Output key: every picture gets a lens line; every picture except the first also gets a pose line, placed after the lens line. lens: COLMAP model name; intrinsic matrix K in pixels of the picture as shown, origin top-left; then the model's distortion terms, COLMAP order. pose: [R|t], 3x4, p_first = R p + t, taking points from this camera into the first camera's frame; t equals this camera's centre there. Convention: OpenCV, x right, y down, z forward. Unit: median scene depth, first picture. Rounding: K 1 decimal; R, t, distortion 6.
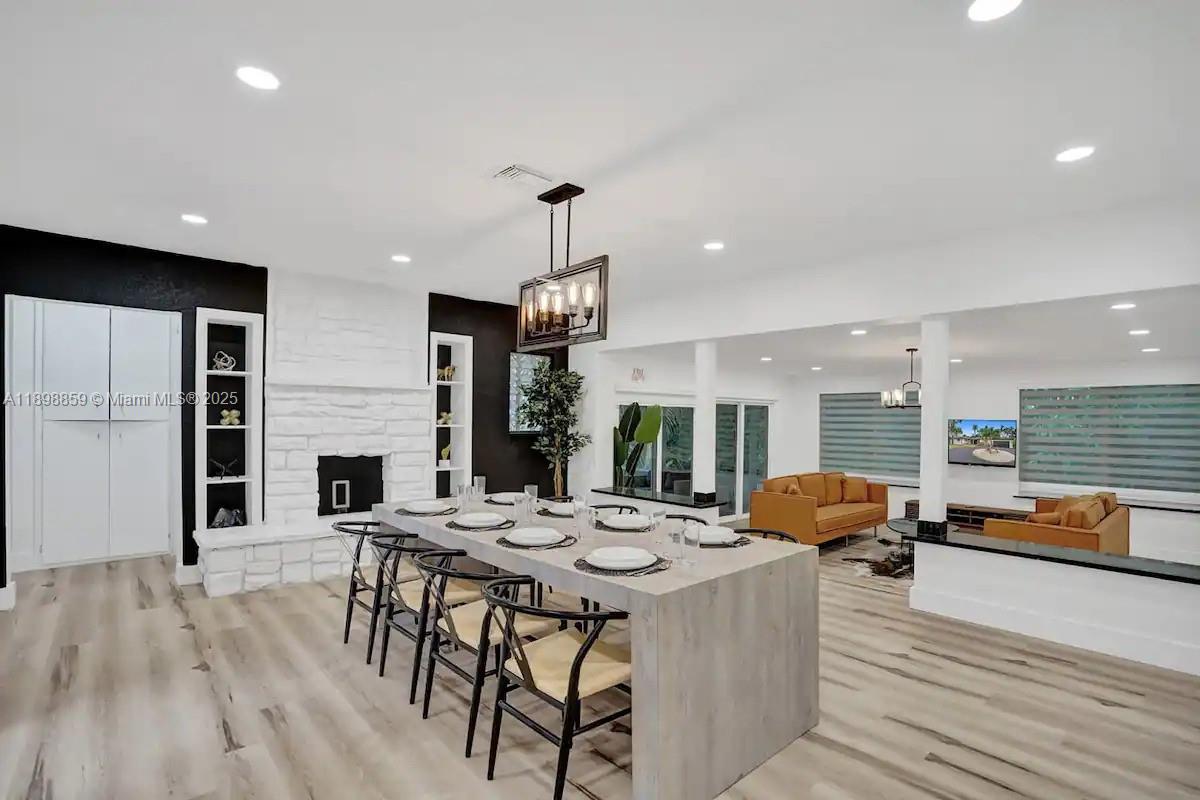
lens RADIAL K [[564.8, 0, 606.9], [0, 564.8, 410.5], [0, 0, 1]] dist [-0.030791, 0.001065]
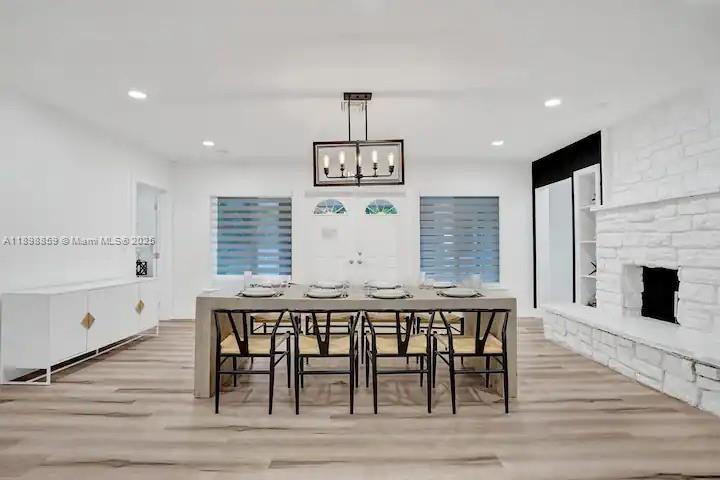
lens RADIAL K [[338.9, 0, 364.1], [0, 338.9, 246.3], [0, 0, 1]] dist [-0.030791, 0.001065]
pose [[-0.653824, -0.013978, -0.756517, 0.420121], [0.003868, 0.999755, -0.021815, 0.056665], [0.756637, -0.017189, -0.653610, 1.058443]]
